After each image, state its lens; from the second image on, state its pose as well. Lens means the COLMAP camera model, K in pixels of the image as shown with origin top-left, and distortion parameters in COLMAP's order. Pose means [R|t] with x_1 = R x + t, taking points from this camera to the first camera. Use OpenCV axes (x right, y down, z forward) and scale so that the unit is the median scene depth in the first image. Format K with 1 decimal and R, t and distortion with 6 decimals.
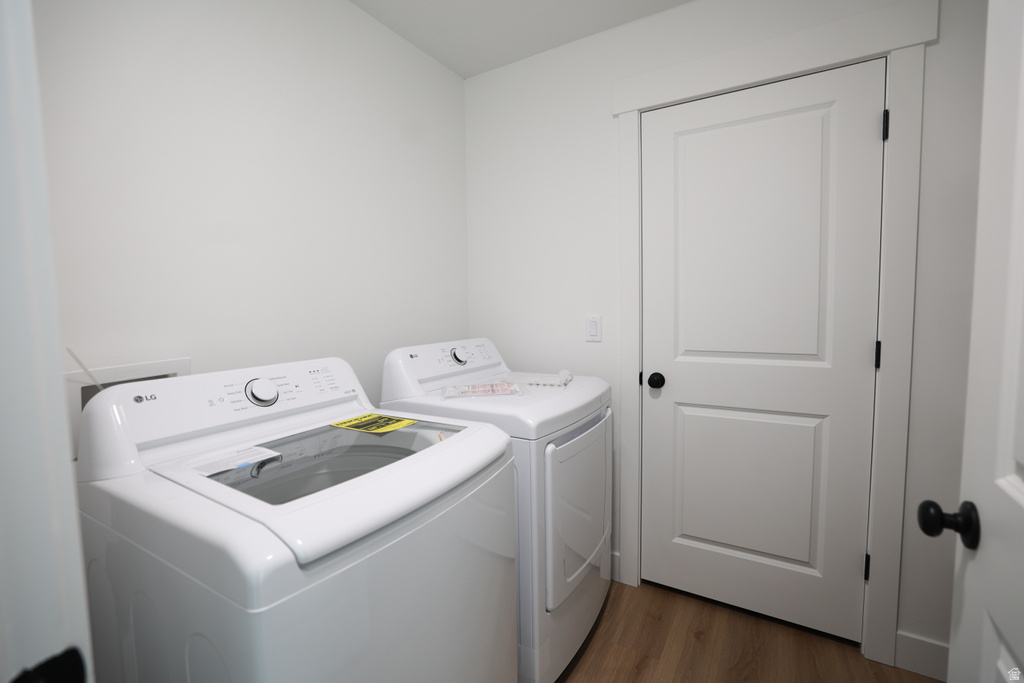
lens RADIAL K [[442.8, 0, 515.8], [0, 442.8, 338.9], [0, 0, 1]] dist [-0.047235, 0.018204]
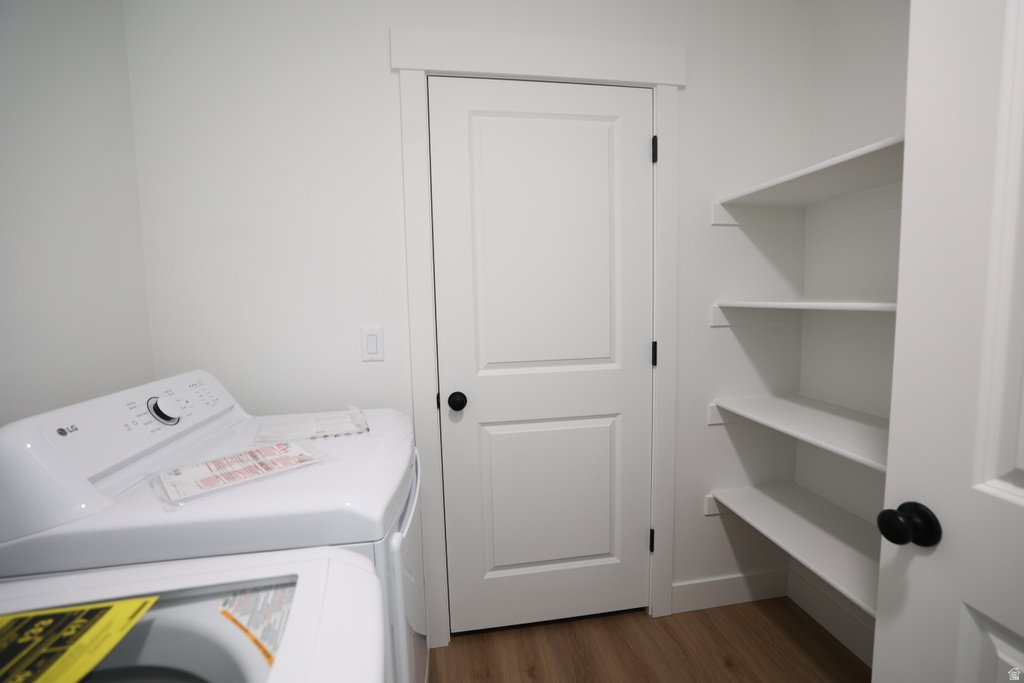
lens RADIAL K [[442.8, 0, 515.8], [0, 442.8, 338.9], [0, 0, 1]] dist [-0.047235, 0.018204]
pose [[0.763418, -0.061403, 0.642980, -0.140571], [0.057370, 0.997983, 0.027188, -0.043748], [-0.643352, 0.016132, 0.765400, 0.288773]]
